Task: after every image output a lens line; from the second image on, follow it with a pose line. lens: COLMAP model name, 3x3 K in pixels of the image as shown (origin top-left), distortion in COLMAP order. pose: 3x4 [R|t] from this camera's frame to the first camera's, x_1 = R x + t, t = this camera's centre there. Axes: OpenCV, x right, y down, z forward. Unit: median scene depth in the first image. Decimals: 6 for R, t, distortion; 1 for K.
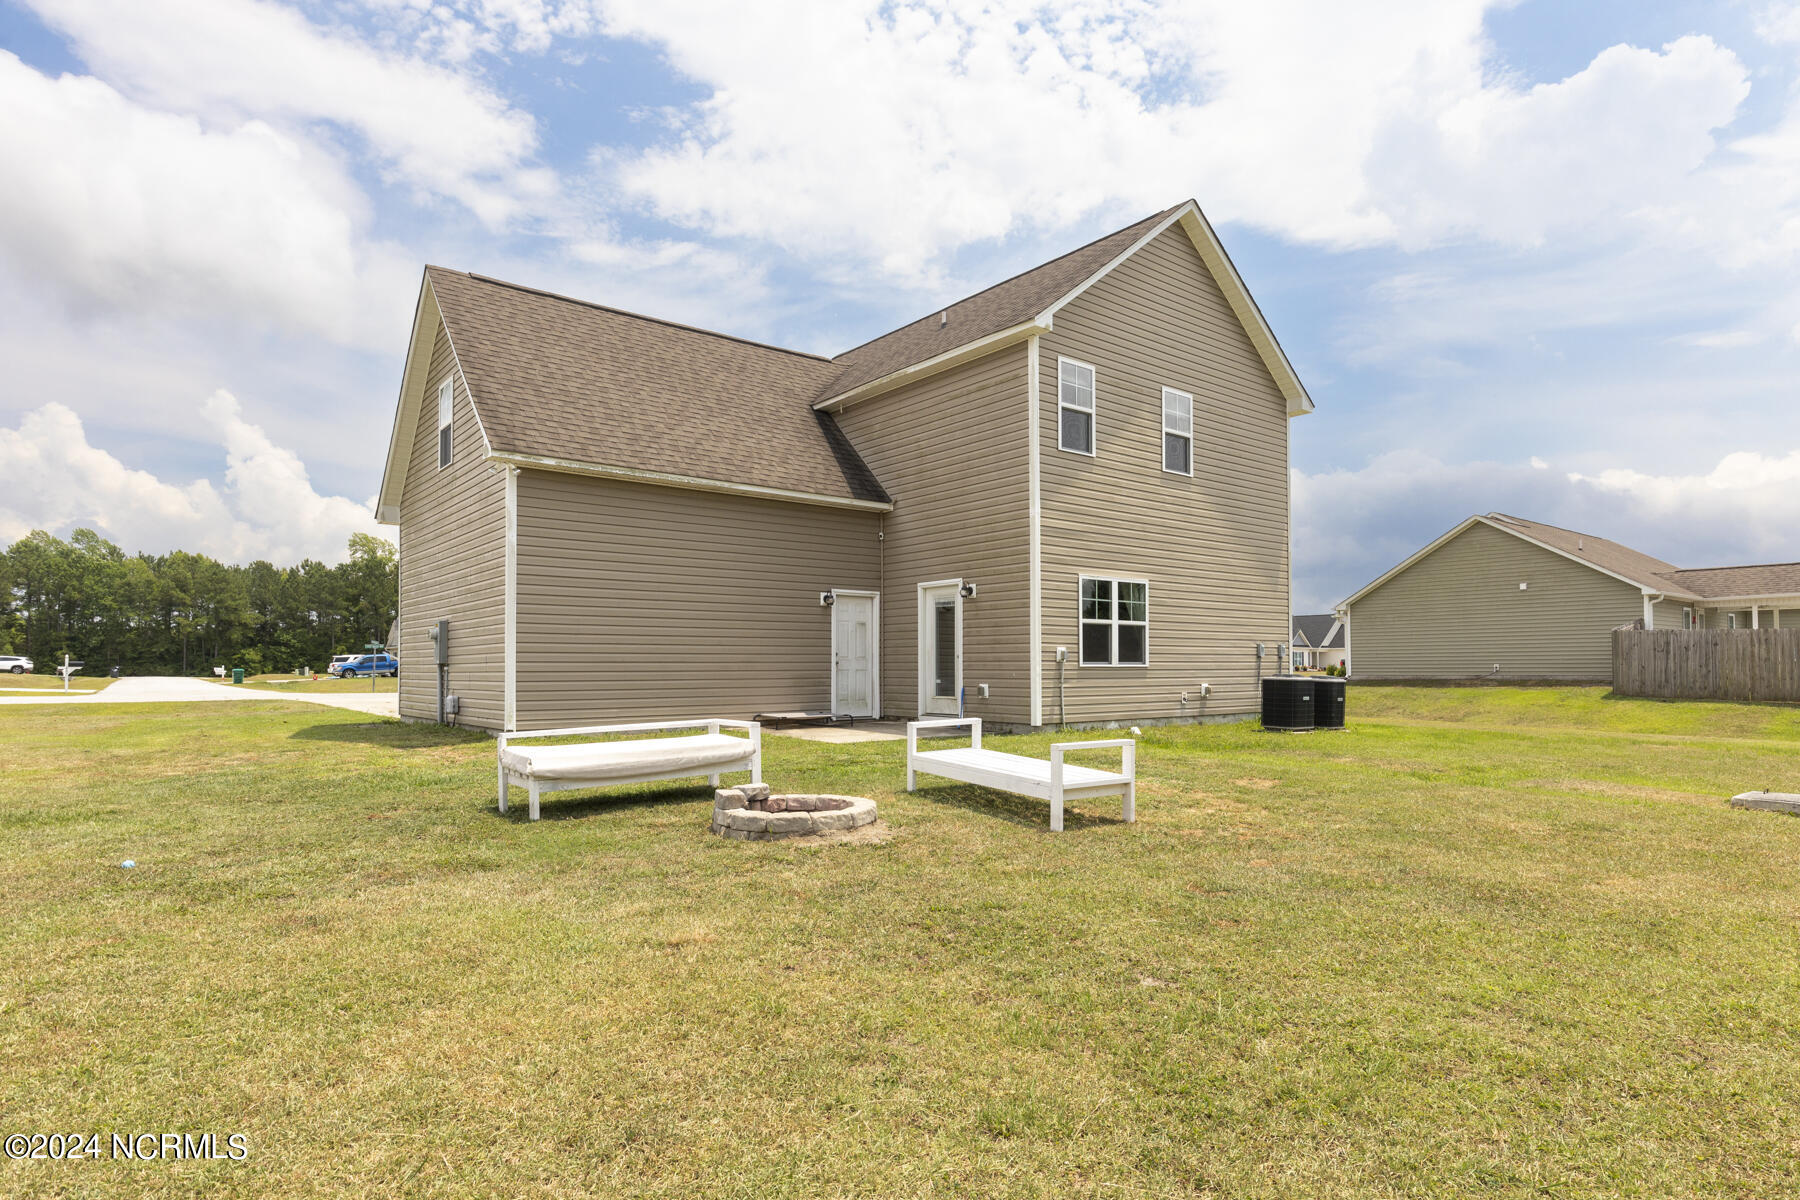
lens RADIAL K [[949.4, 0, 899.2], [0, 949.4, 658.8], [0, 0, 1]] dist [0.029553, -0.014408]
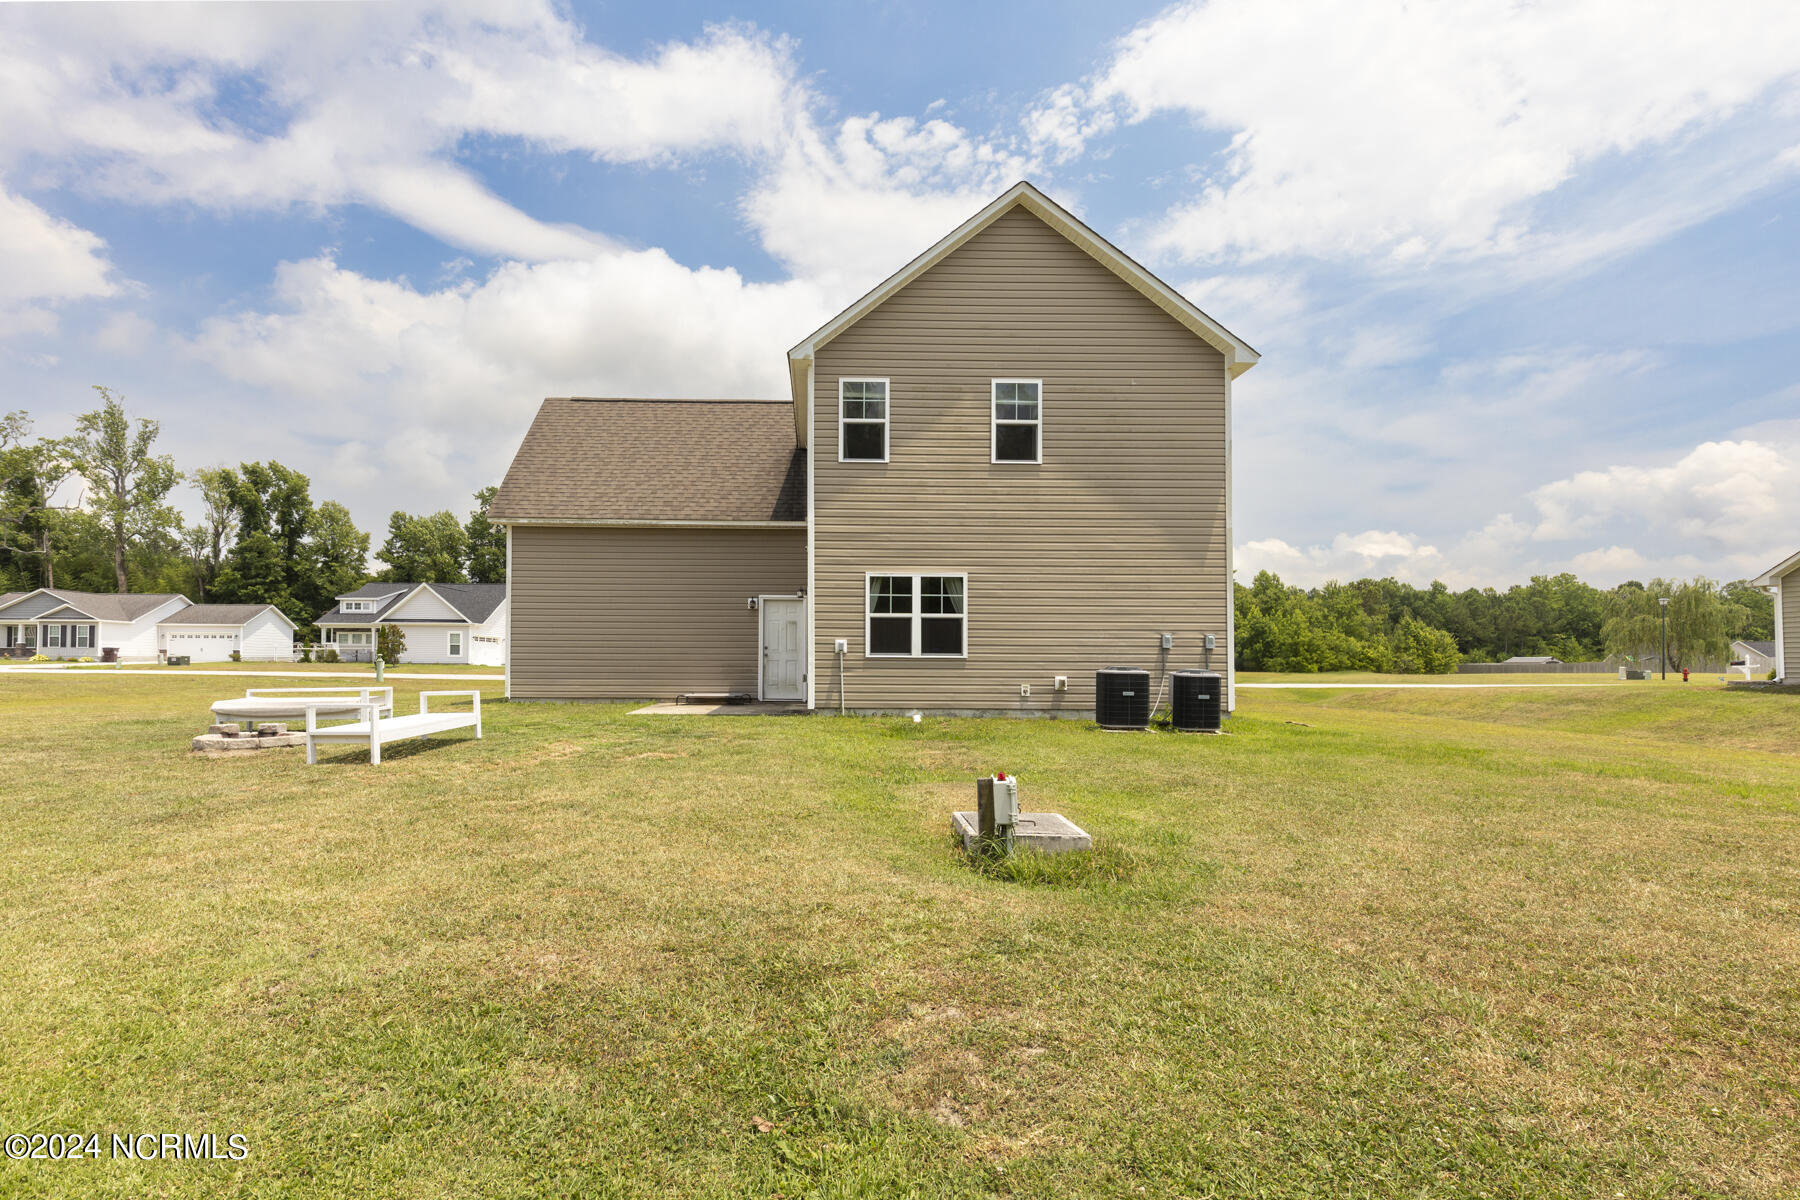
lens RADIAL K [[836.4, 0, 899.9], [0, 836.4, 646.2], [0, 0, 1]] dist [0.000157, 0.000074]
pose [[0.800487, -0.006567, -0.599314, 0.725450], [-0.002246, 0.999900, -0.013956, 0.008063], [0.599346, 0.012517, 0.800392, 0.235803]]
